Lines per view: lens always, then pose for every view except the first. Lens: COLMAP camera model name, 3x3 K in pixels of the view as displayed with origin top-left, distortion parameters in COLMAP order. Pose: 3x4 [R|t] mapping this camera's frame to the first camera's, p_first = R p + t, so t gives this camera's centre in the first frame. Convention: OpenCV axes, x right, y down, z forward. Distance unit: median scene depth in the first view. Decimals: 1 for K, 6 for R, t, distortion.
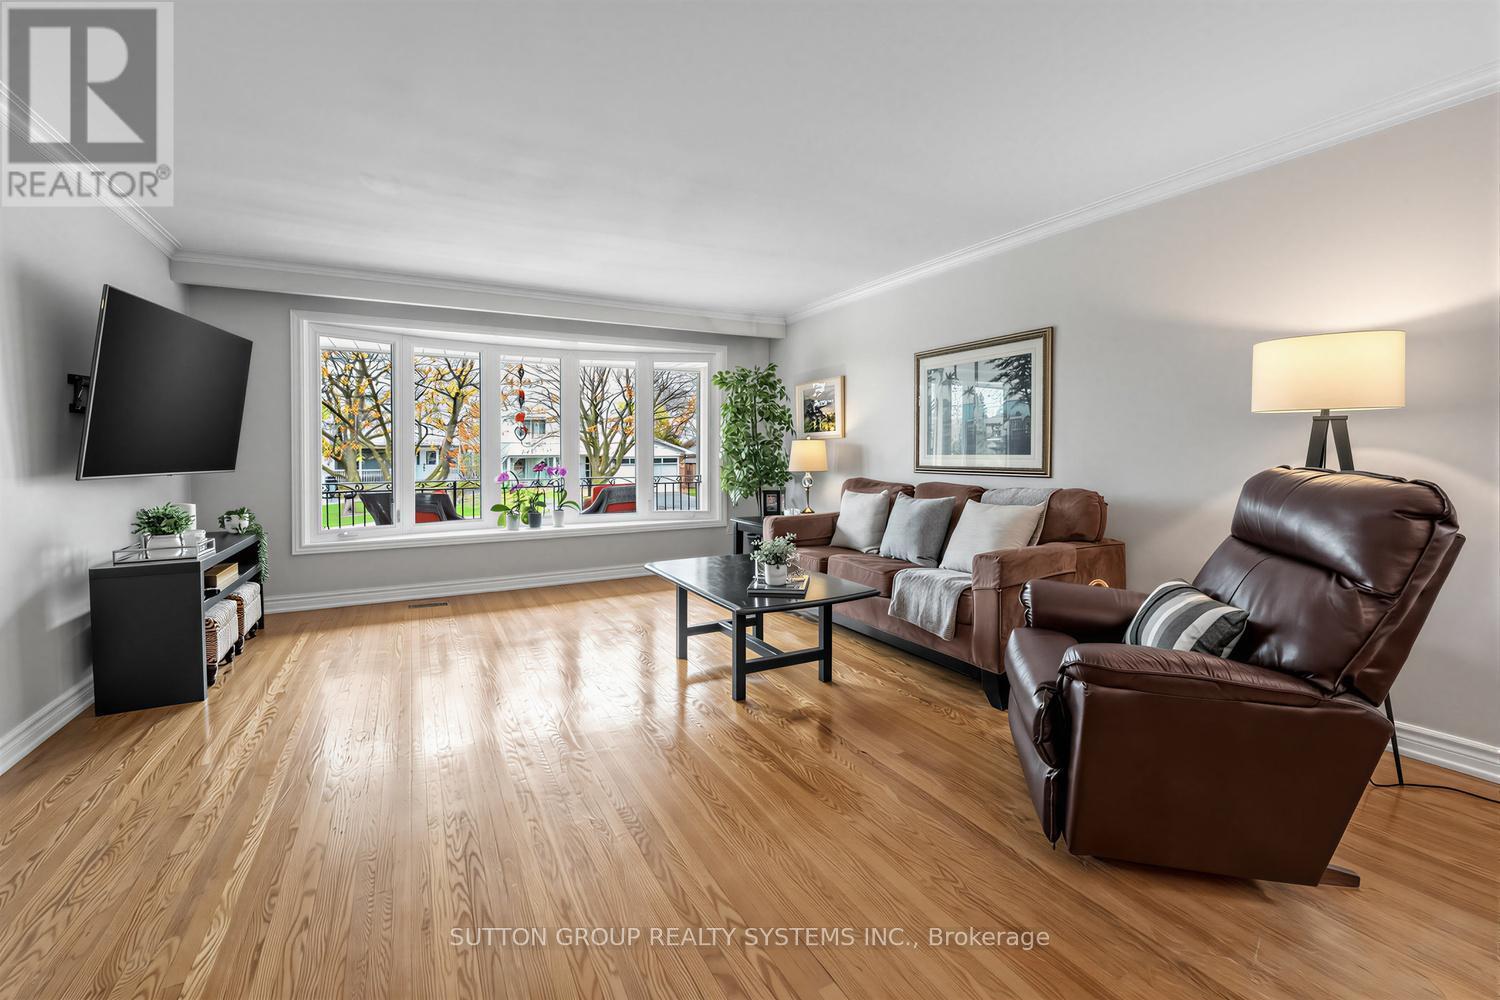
lens RADIAL K [[615.7, 0, 774.8], [0, 615.7, 457.5], [0, 0, 1]] dist [-0.001133, -0.000480]
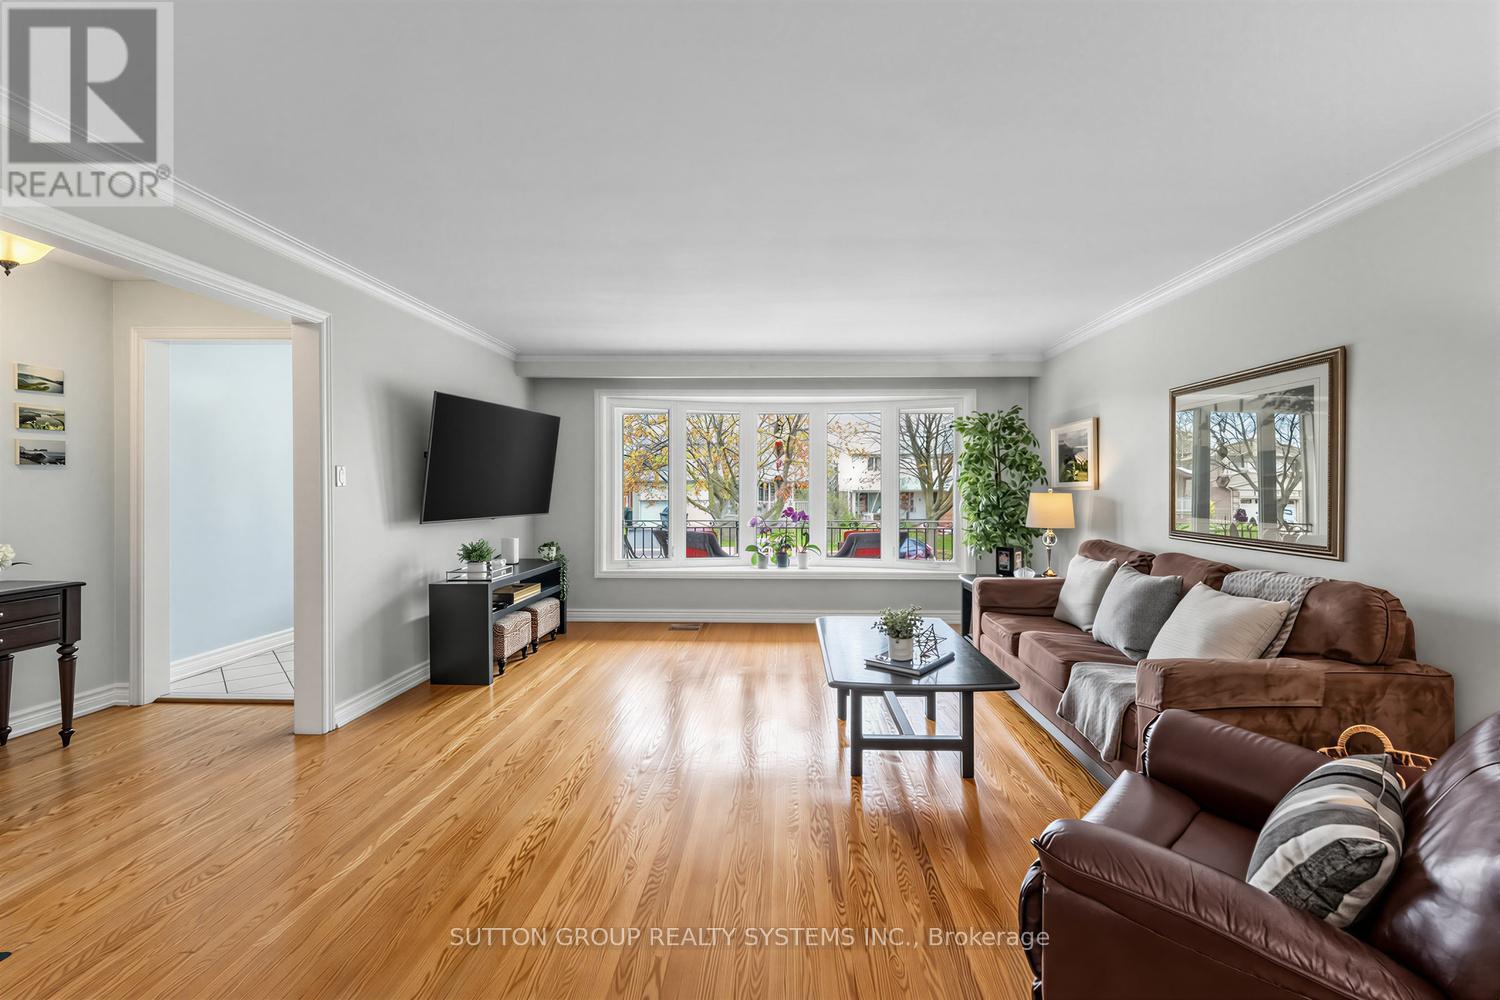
lens RADIAL K [[615.7, 0, 799.6], [0, 615.7, 482.2], [0, 0, 1]] dist [-0.001133, -0.000480]
pose [[0.872030, 0.008119, -0.489385, 0.227189], [-0.015725, 0.999811, -0.011434, -0.035607], [0.489199, 0.017666, 0.871993, 0.077794]]
